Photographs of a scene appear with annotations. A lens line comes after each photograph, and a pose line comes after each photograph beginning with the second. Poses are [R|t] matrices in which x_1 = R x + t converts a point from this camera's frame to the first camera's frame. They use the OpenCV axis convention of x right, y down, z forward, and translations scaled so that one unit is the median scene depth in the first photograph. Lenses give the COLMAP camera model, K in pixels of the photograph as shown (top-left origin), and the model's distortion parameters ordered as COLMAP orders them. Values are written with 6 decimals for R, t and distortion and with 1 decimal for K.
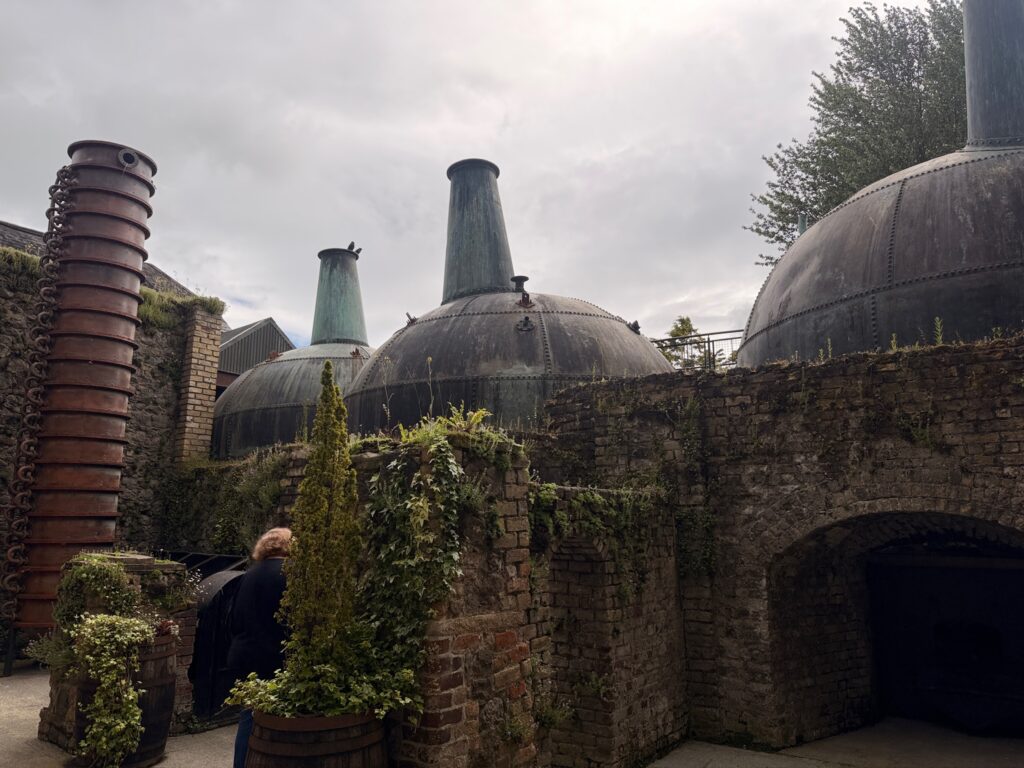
lens RADIAL K [[713.9, 0, 510.6], [0, 713.9, 381.2], [0, 0, 1]] dist [0.039102, -0.049476]
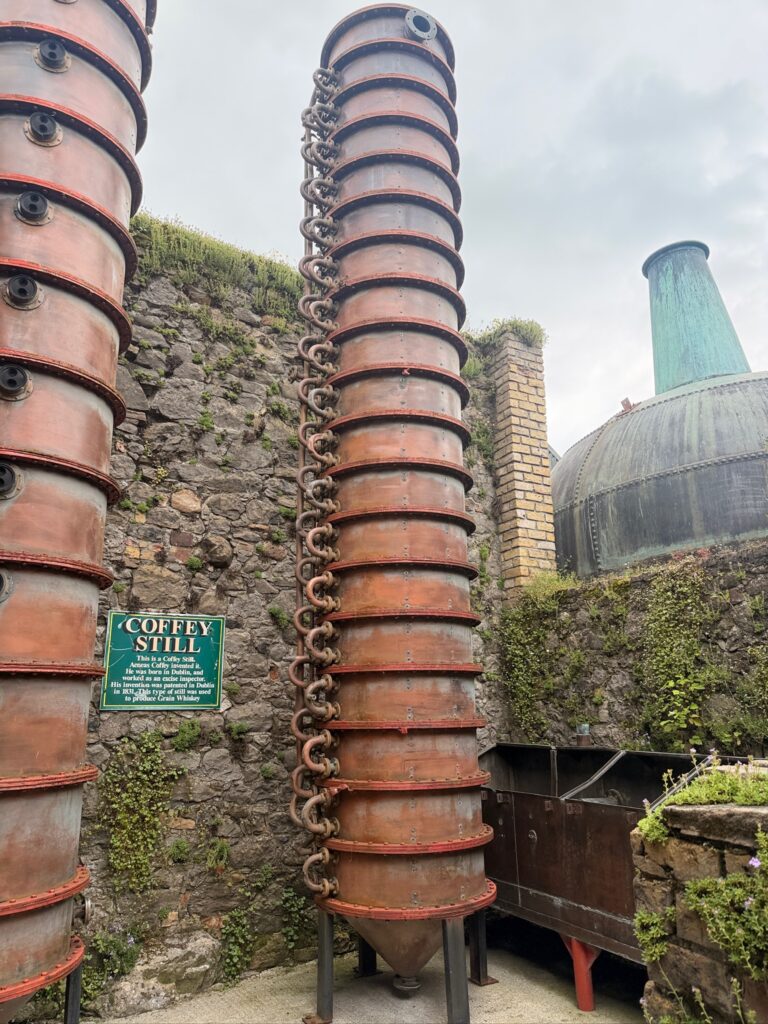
lens RADIAL K [[713.9, 0, 381.8], [0, 713.9, 508.8], [0, 0, 1]] dist [0.039102, -0.049476]
pose [[0.914493, -0.124918, -0.384836, -0.450308], [0.095371, 0.990897, -0.095015, 0.129074], [0.393202, 0.050188, 0.918081, 0.572959]]
